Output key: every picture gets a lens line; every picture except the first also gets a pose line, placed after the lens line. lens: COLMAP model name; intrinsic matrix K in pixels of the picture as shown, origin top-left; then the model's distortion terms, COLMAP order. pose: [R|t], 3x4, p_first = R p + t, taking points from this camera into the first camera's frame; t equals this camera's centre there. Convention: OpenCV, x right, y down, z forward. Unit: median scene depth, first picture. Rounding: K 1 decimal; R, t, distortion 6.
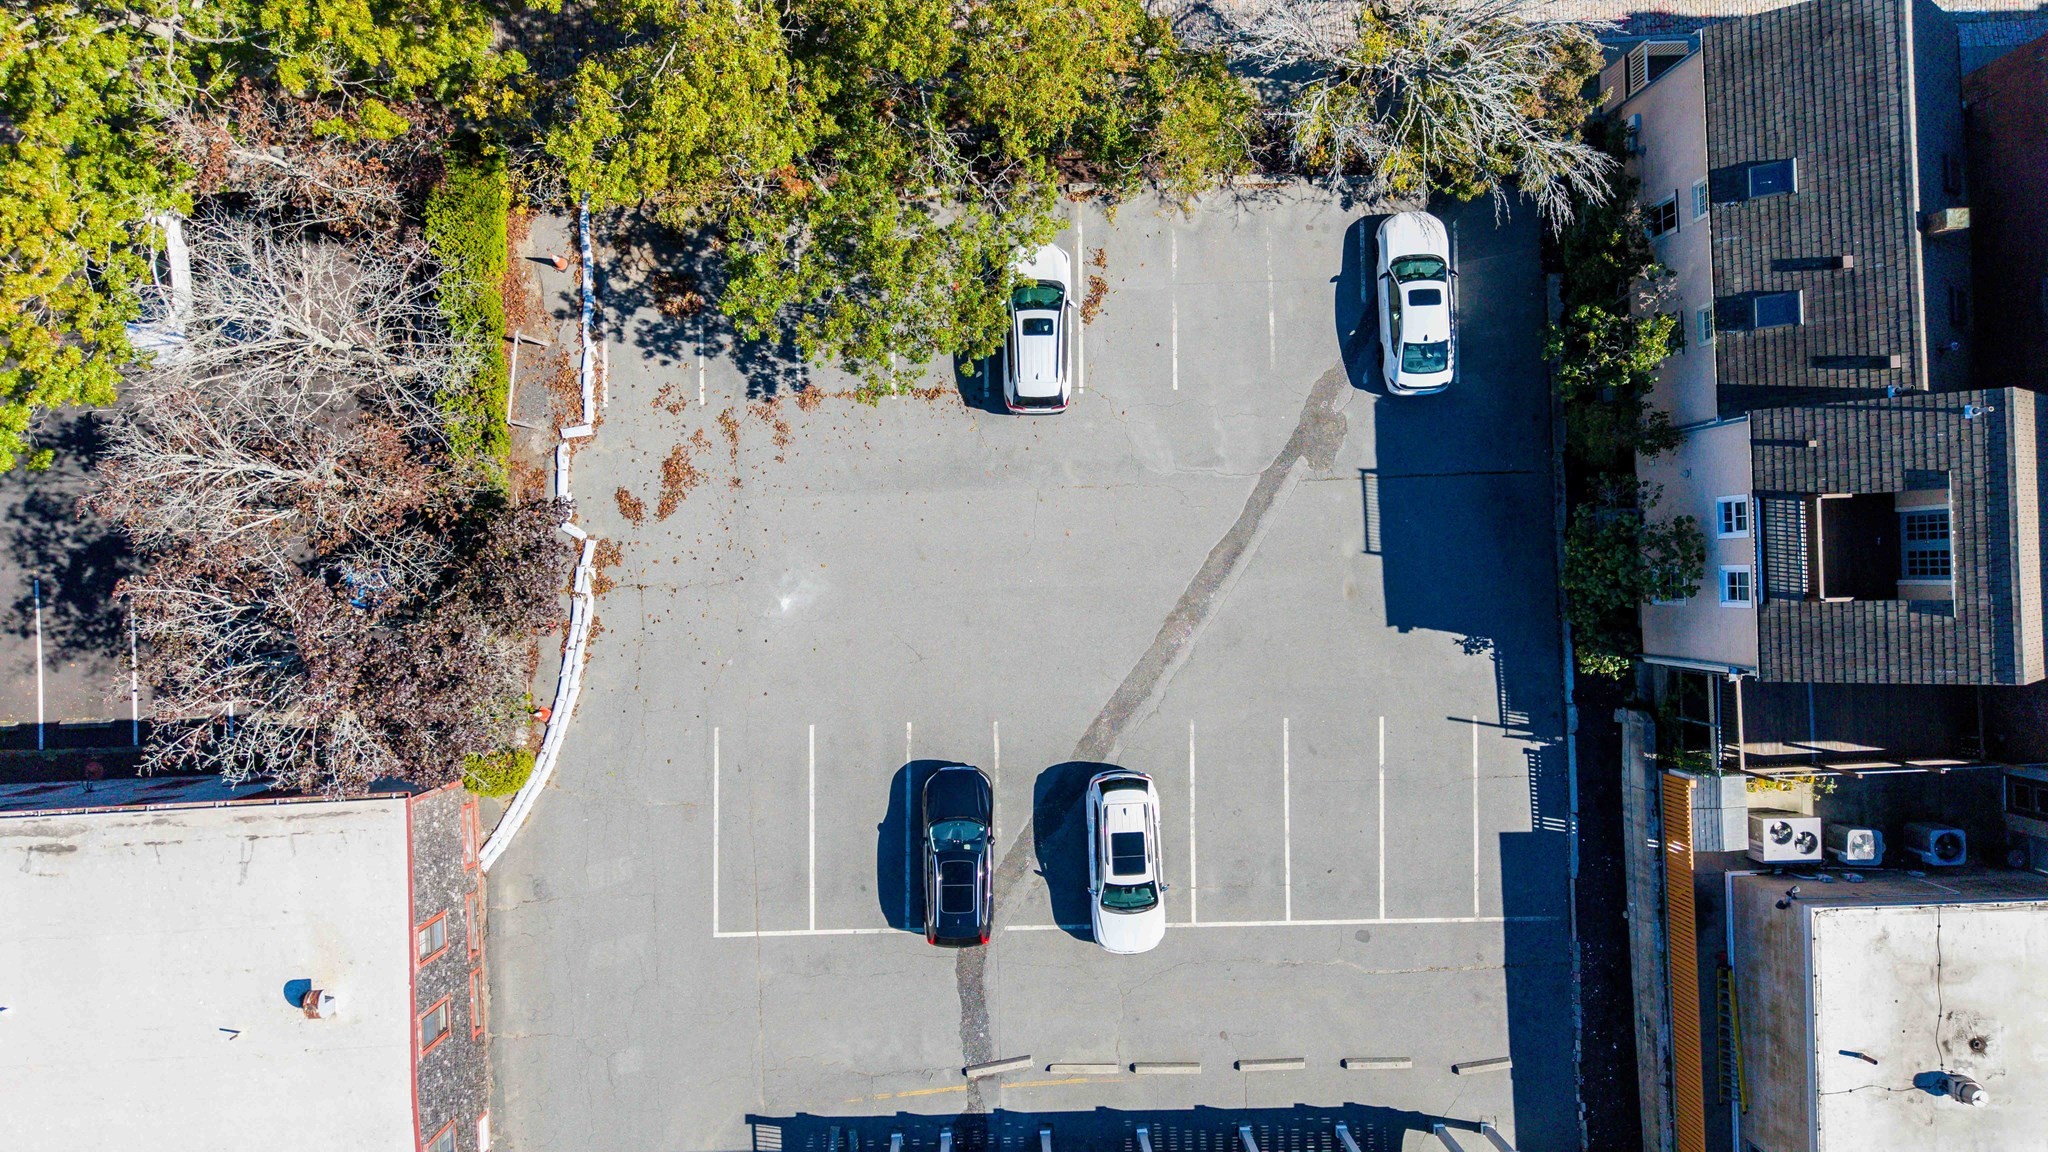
lens RADIAL K [[1373.6, 0, 1020.7], [0, 1373.6, 576.6], [0, 0, 1]] dist [0.034245, -0.039517]
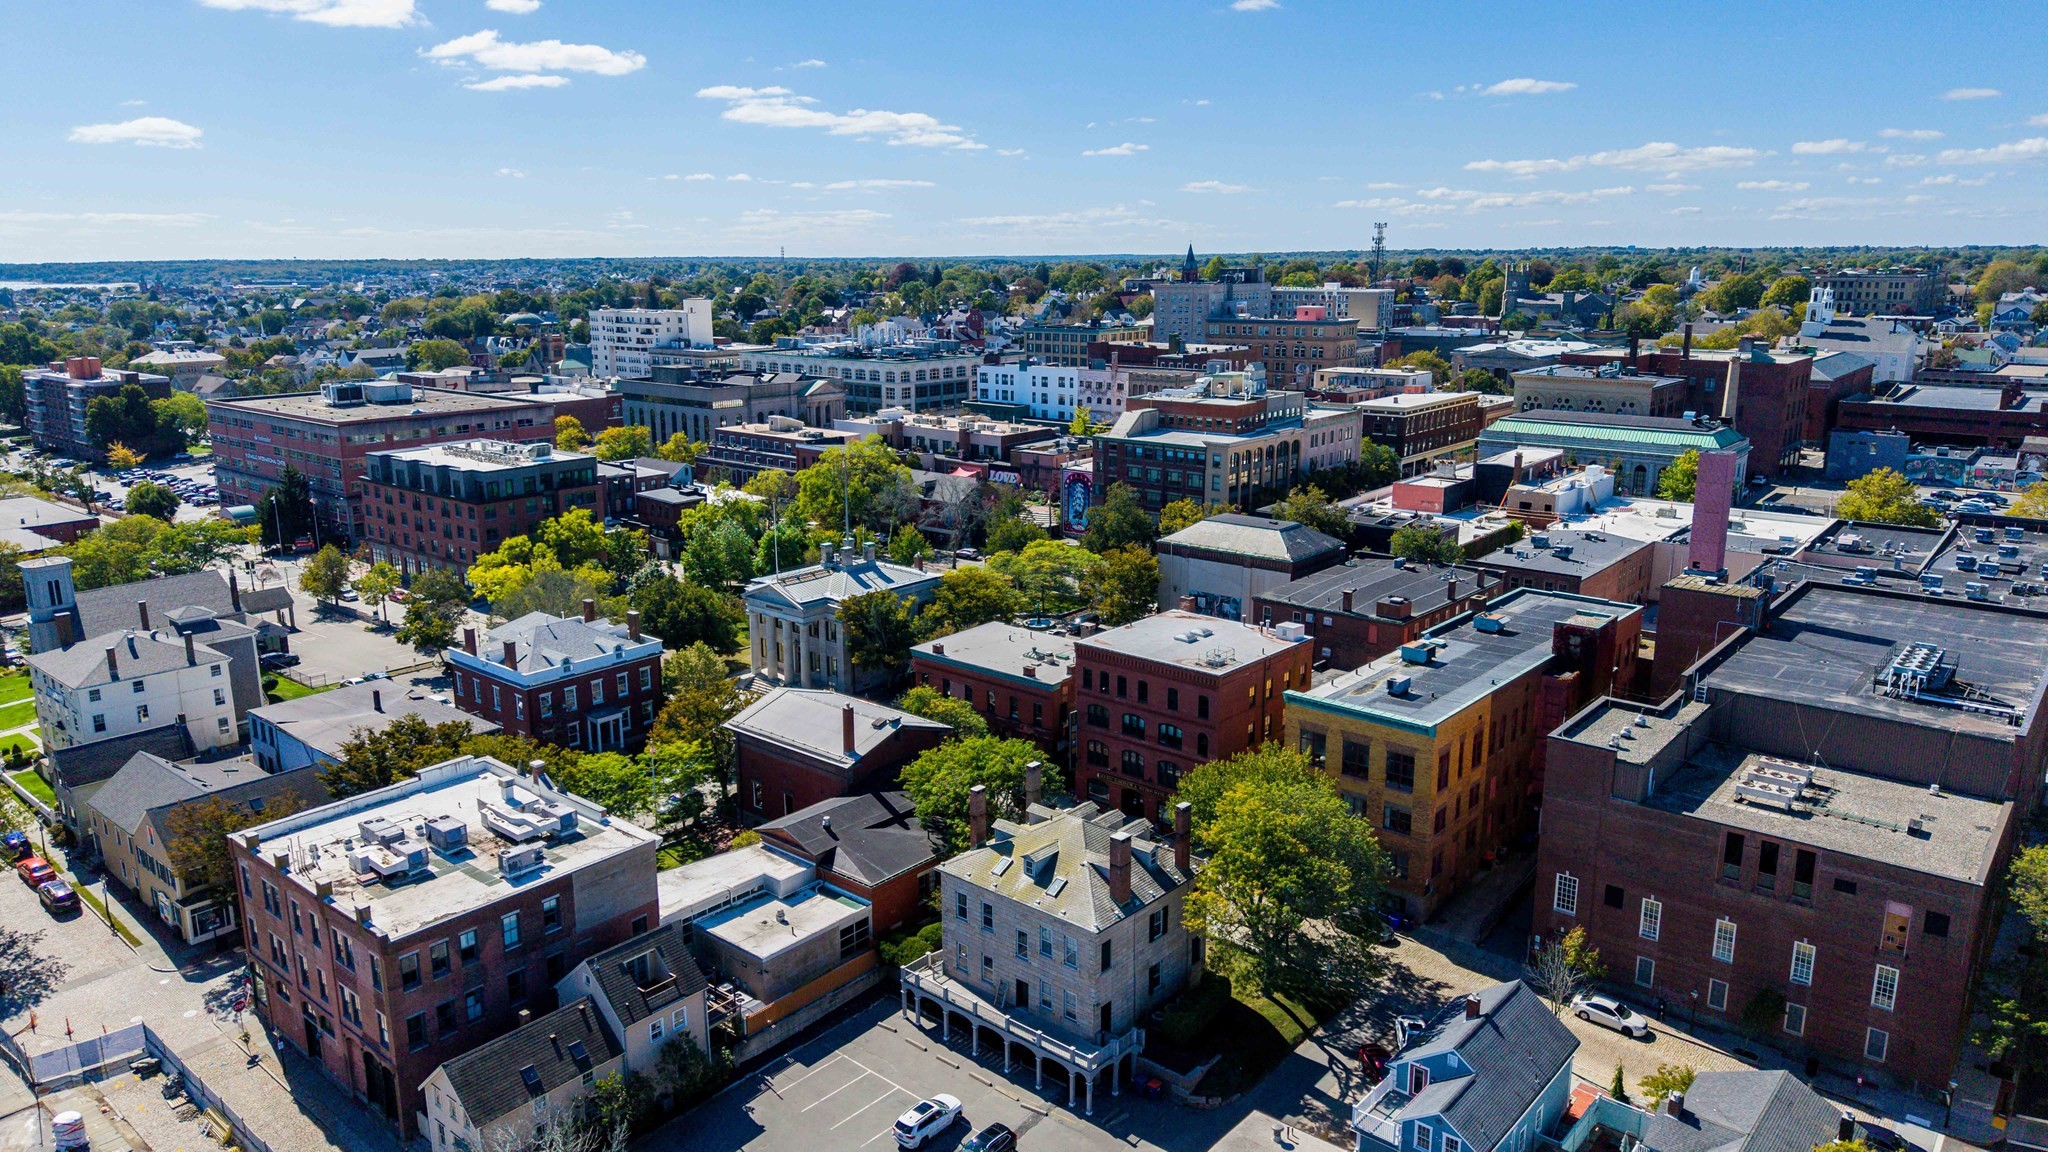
lens RADIAL K [[1373.6, 0, 1028.0], [0, 1373.6, 561.0], [0, 0, 1]] dist [0.034245, -0.039517]
pose [[-0.745401, -0.170011, 0.644572, -1.295740], [0.666413, -0.166169, 0.726830, -1.126387], [-0.016461, 0.971331, 0.237160, -0.394296]]
